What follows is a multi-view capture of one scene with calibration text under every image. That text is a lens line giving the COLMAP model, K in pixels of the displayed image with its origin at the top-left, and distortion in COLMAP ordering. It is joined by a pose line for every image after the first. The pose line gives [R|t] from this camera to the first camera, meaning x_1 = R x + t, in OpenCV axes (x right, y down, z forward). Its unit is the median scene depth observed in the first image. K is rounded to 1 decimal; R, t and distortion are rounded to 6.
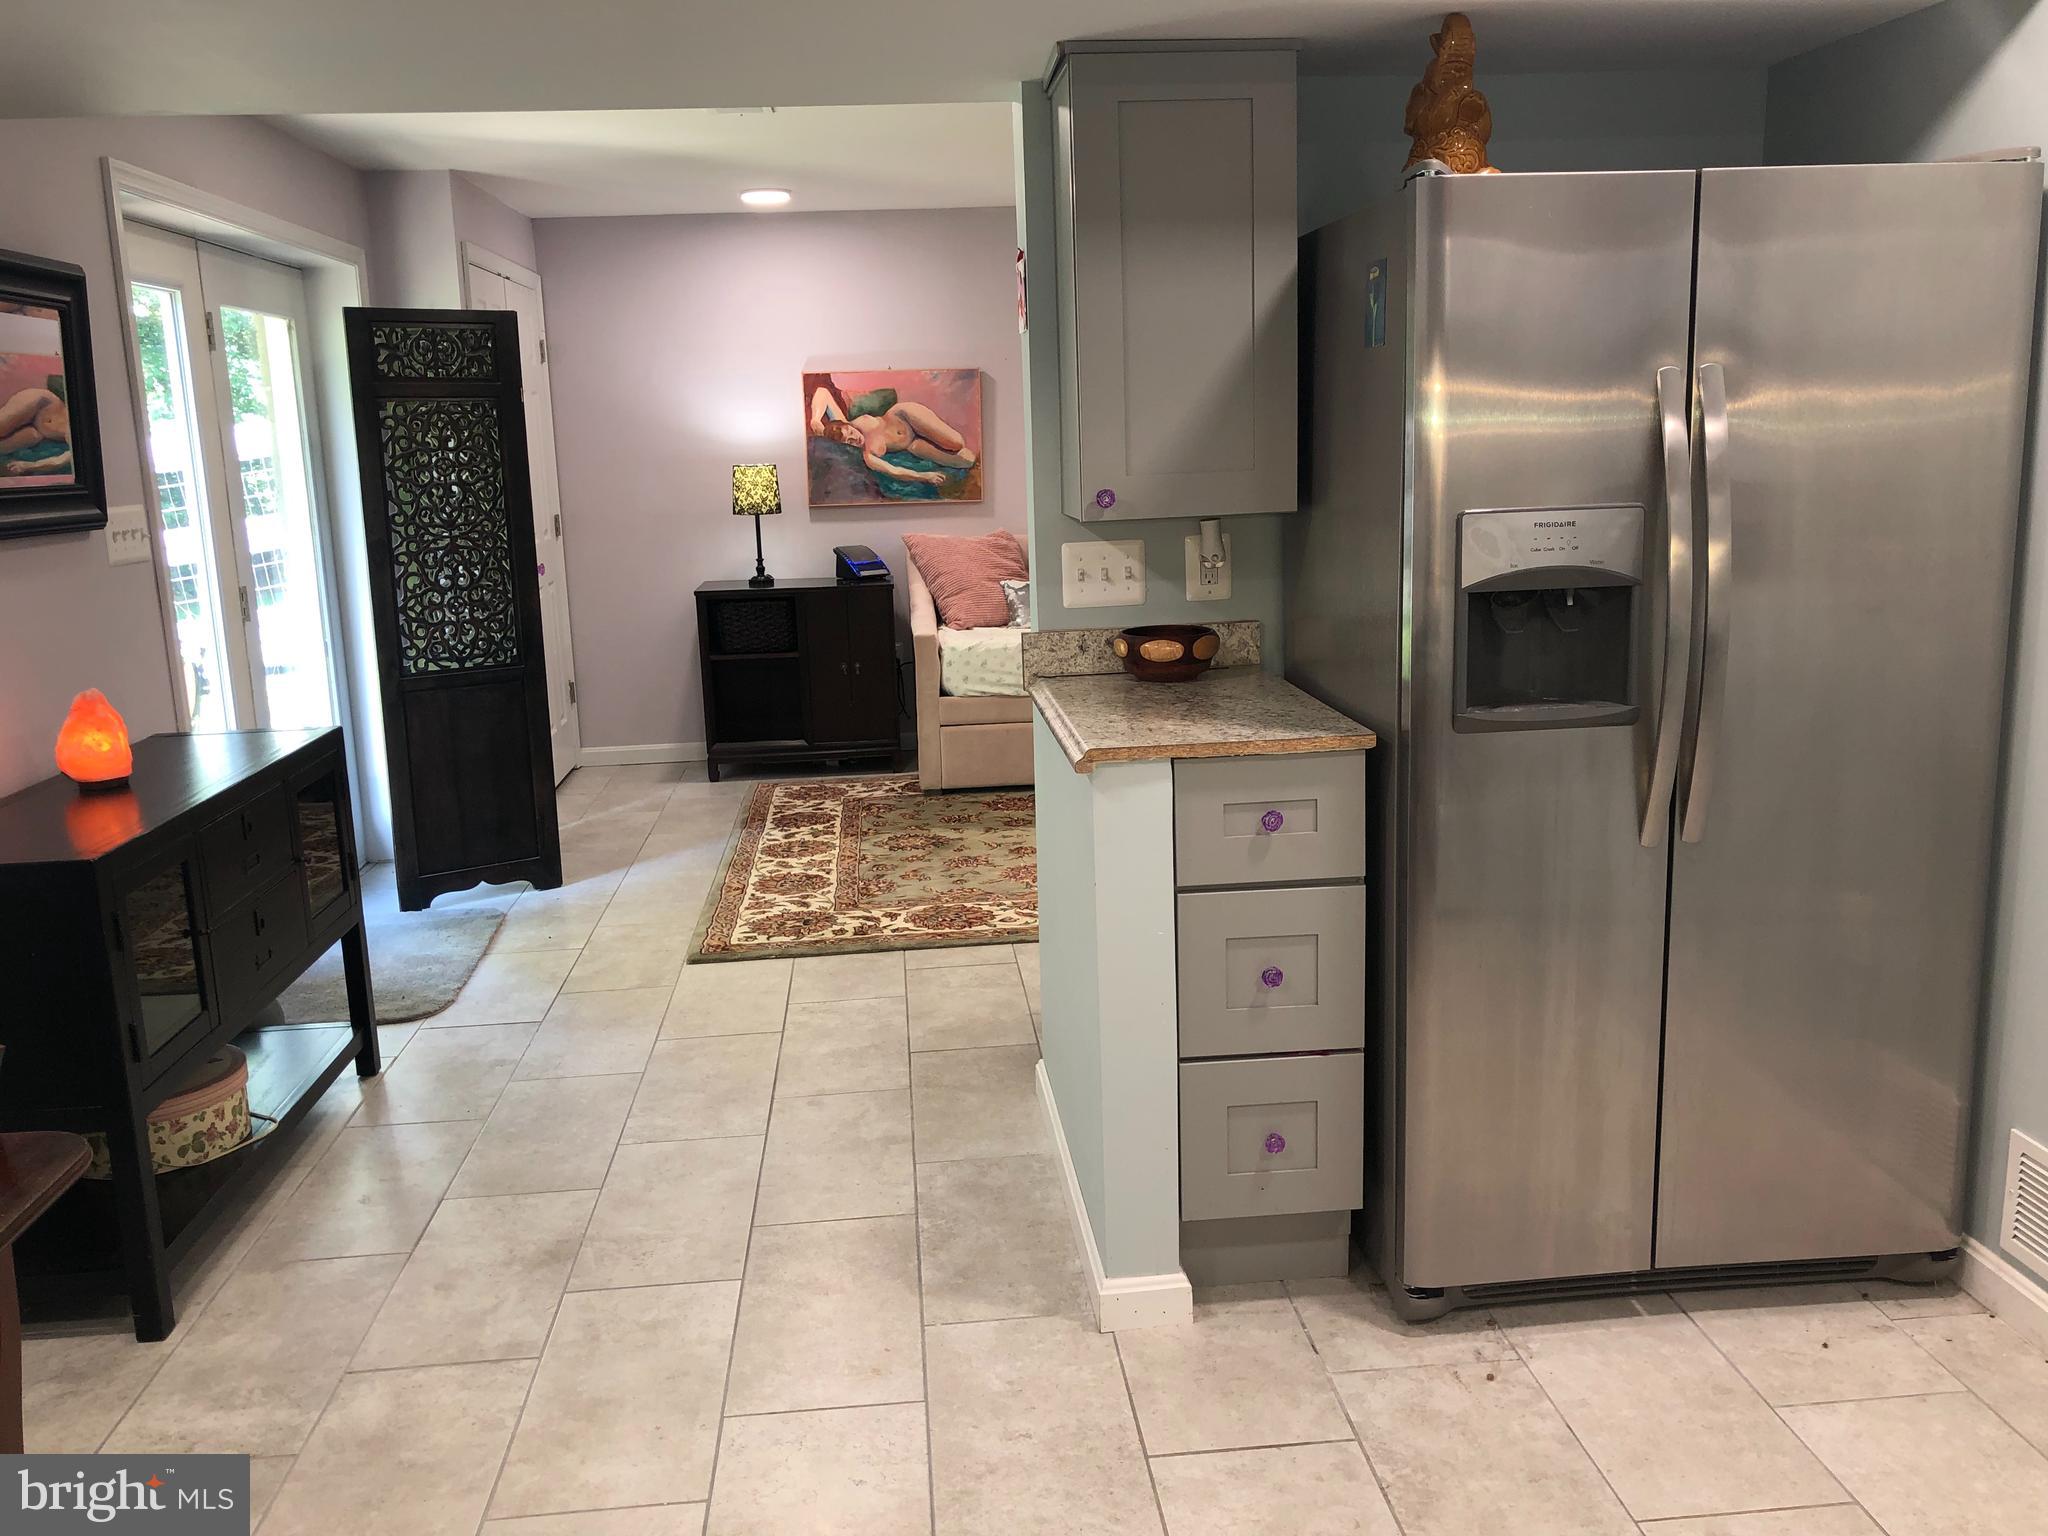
lens RADIAL K [[1687.1, 0, 1026.3], [0, 1687.1, 767.8], [0, 0, 1]] dist [0.001879, 0.006233]
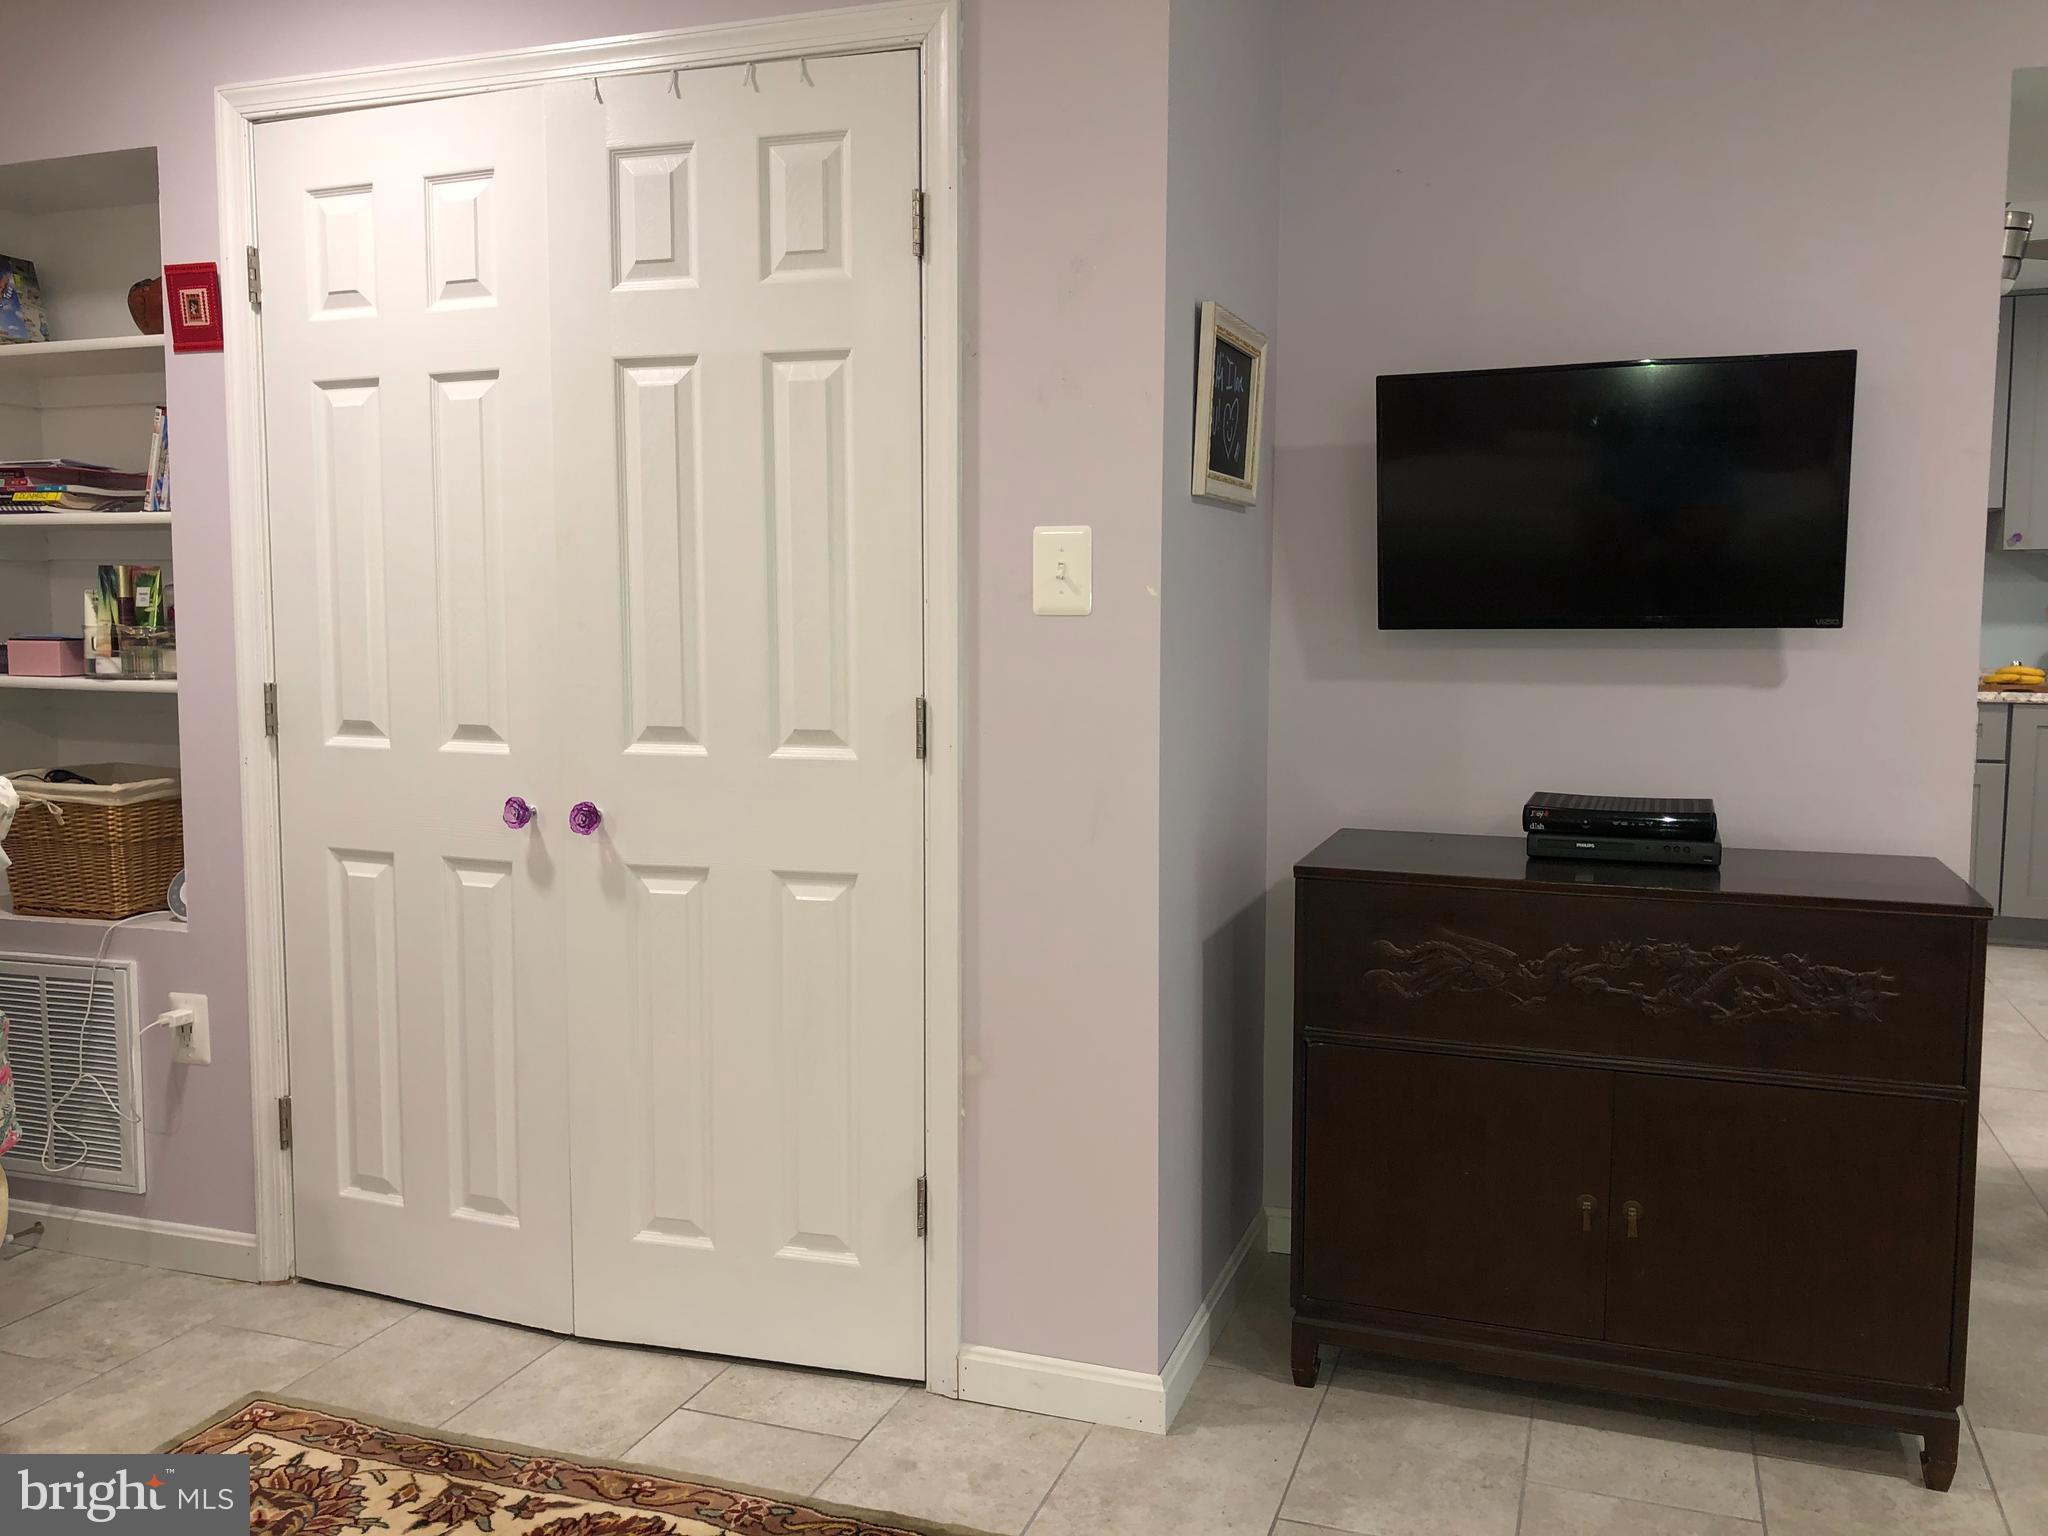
lens RADIAL K [[1687.1, 0, 1027.4], [0, 1687.1, 762.7], [0, 0, 1]] dist [0.001879, 0.006233]
pose [[-0.408222, 0.110107, -0.906218, 0.136478], [-0.164592, 0.967554, 0.191702, -0.193744], [0.897922, 0.227413, -0.376854, 1.257098]]
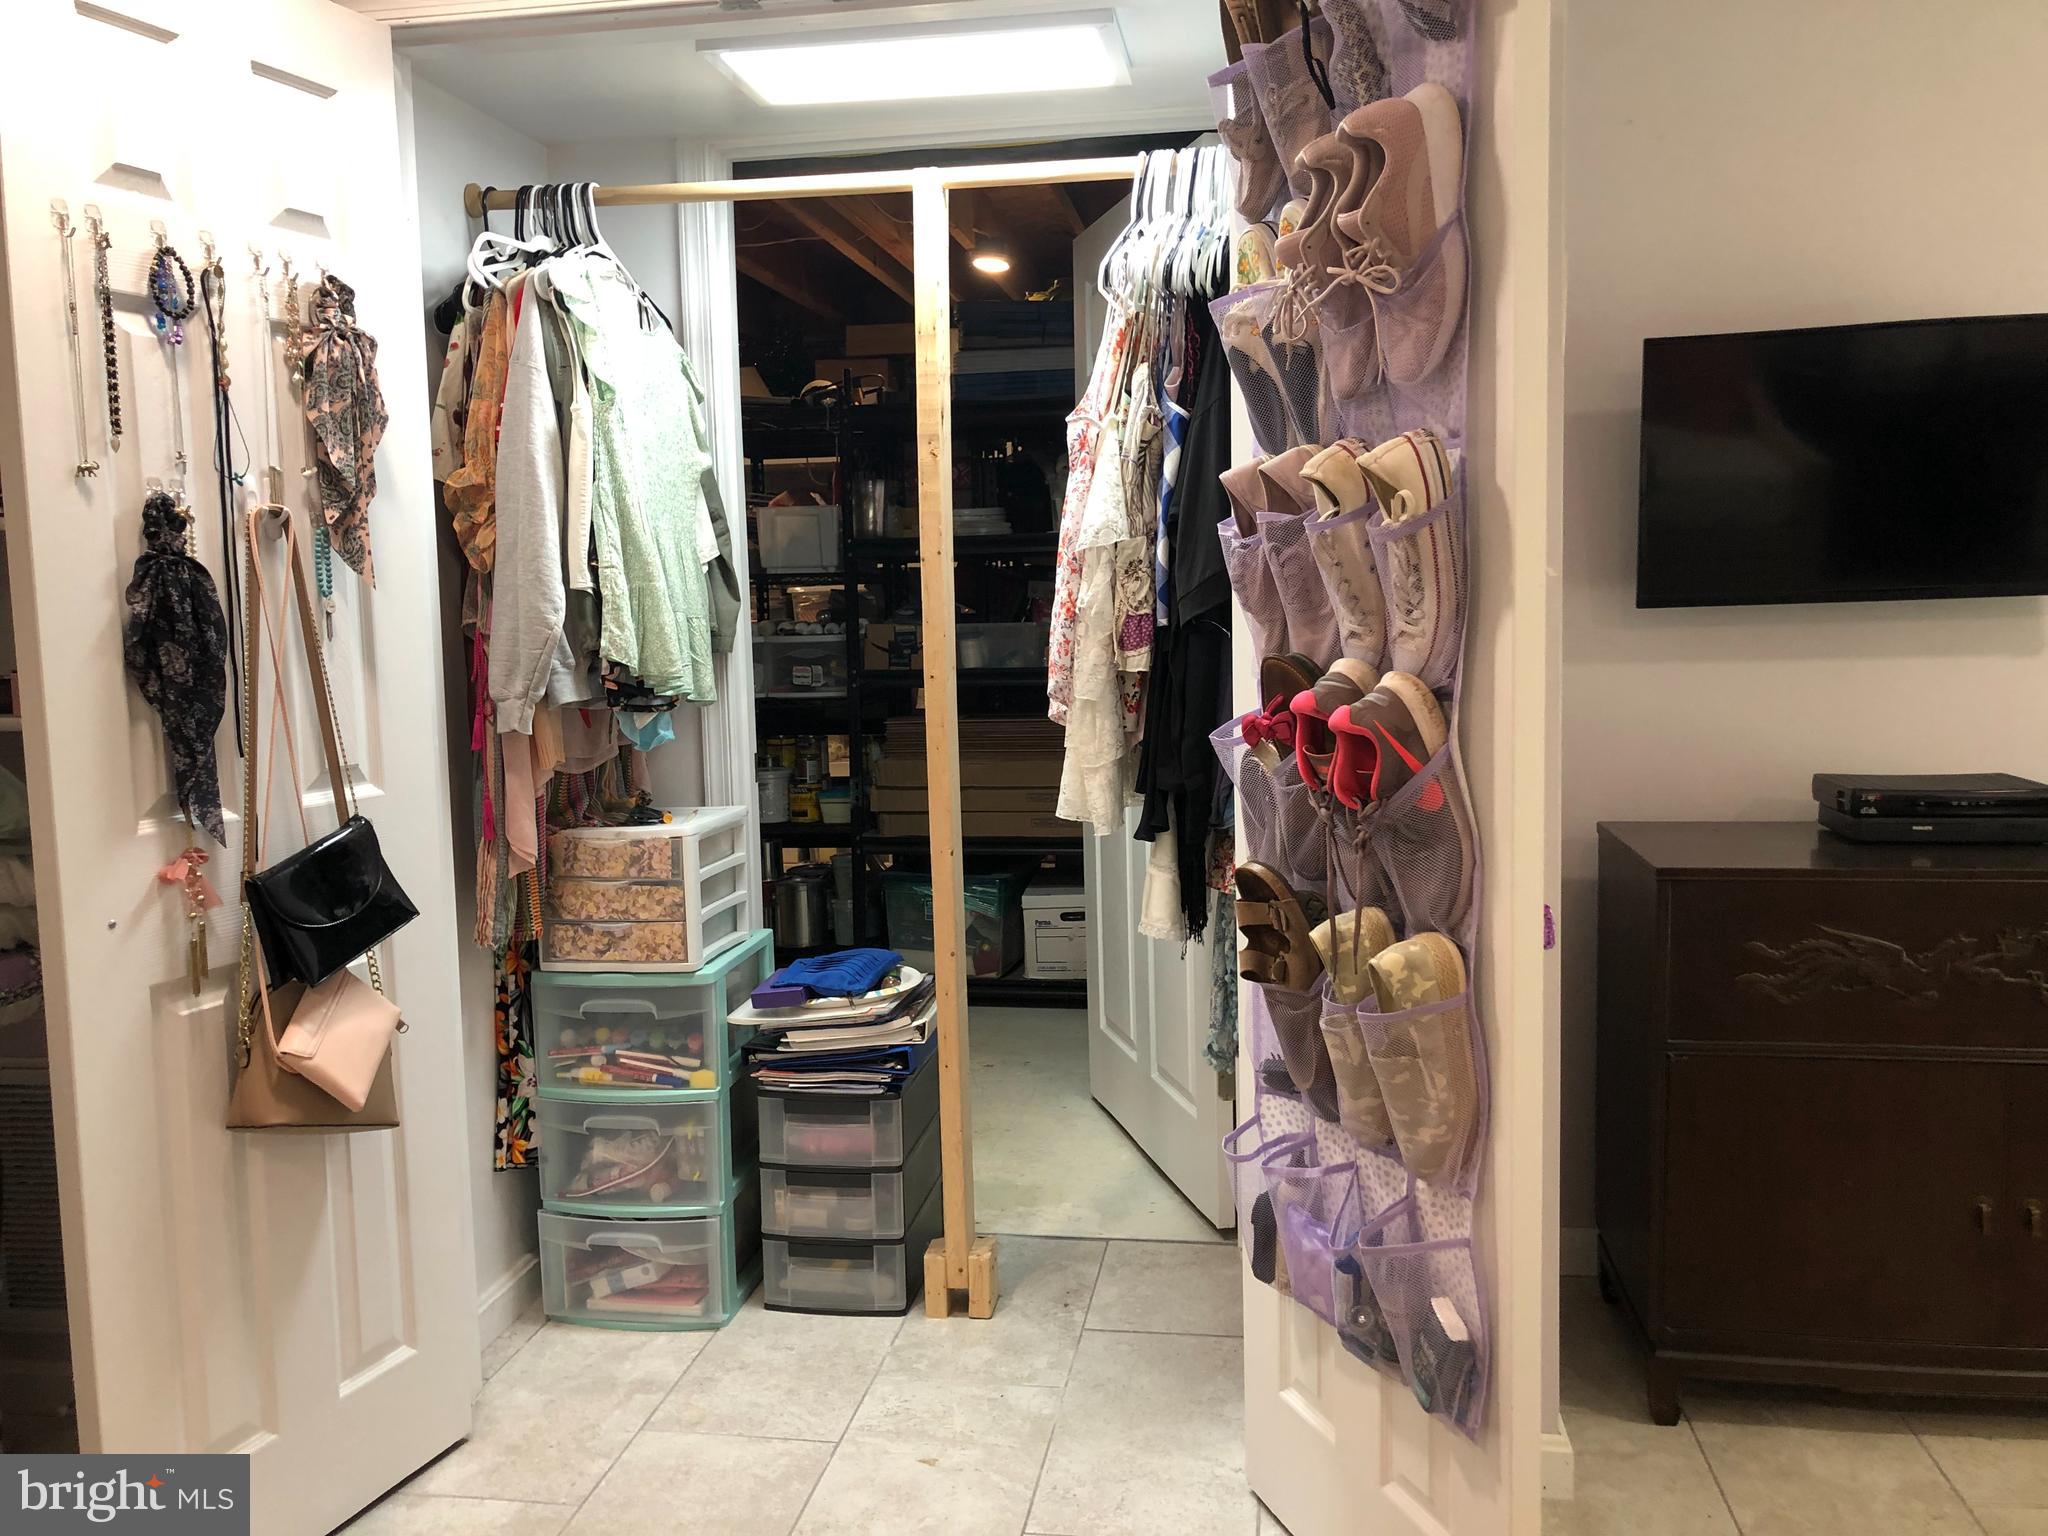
lens RADIAL K [[1687.1, 0, 1020.8], [0, 1687.1, 770.4], [0, 0, 1]] dist [0.001879, 0.006233]
pose [[-0.249197, 0.135169, -0.958974, 0.136710], [-0.146050, 0.973642, 0.175189, -0.166495], [0.957377, 0.183715, -0.222887, 1.099358]]
